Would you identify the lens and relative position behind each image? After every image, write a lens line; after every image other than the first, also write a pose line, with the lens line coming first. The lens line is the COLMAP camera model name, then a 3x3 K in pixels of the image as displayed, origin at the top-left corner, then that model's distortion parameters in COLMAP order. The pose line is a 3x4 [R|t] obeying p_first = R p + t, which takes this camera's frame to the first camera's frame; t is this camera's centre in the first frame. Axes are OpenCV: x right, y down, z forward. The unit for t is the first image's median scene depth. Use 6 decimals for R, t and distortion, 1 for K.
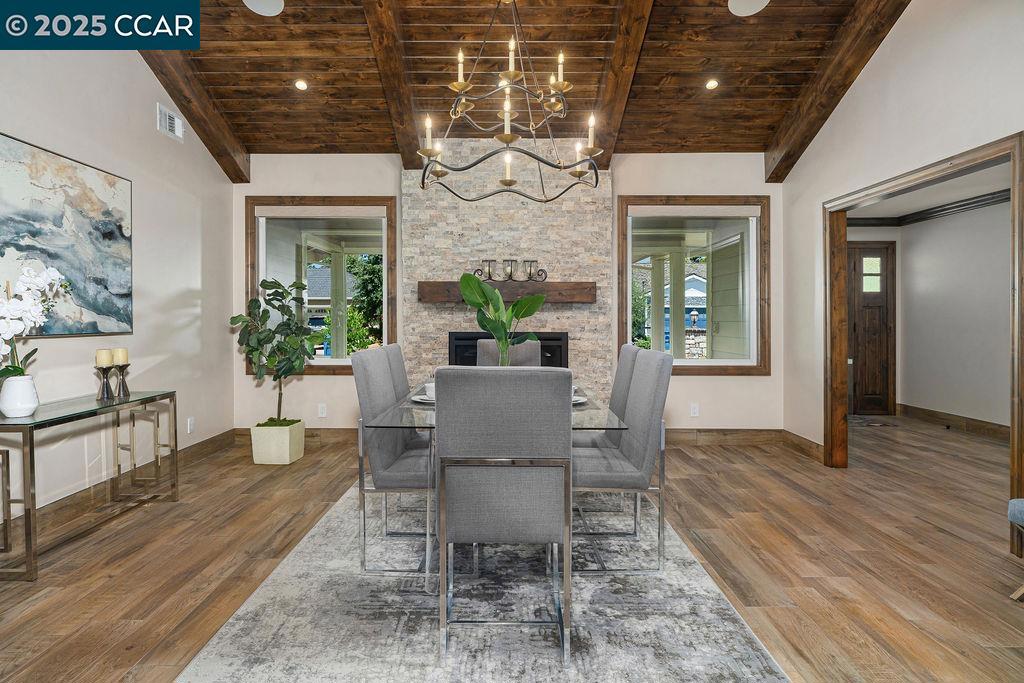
lens RADIAL K [[610.1, 0, 510.3], [0, 610.1, 314.3], [0, 0, 1]] dist [-0.000009, 0.000371]
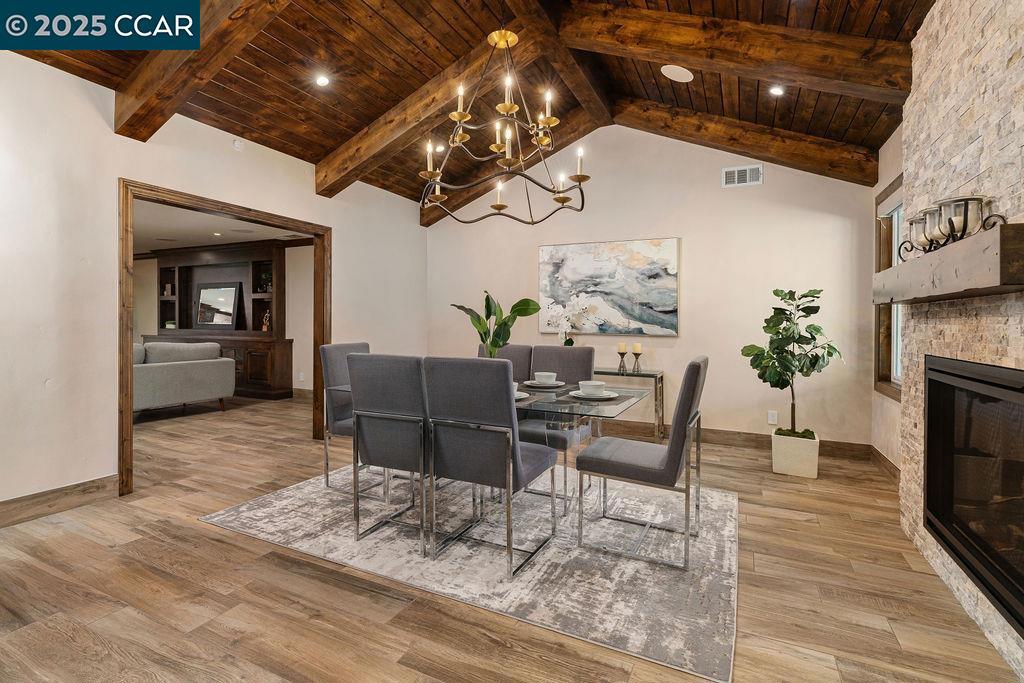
lens RADIAL K [[477.6, 0, 506.1], [0, 477.6, 327.2], [0, 0, 1]] dist [-0.000008, -0.000065]
pose [[-0.441799, 0.003483, -0.897107, 0.733032], [-0.009179, 0.999923, 0.008403, 0.002699], [0.897067, 0.011947, -0.441733, 1.292286]]
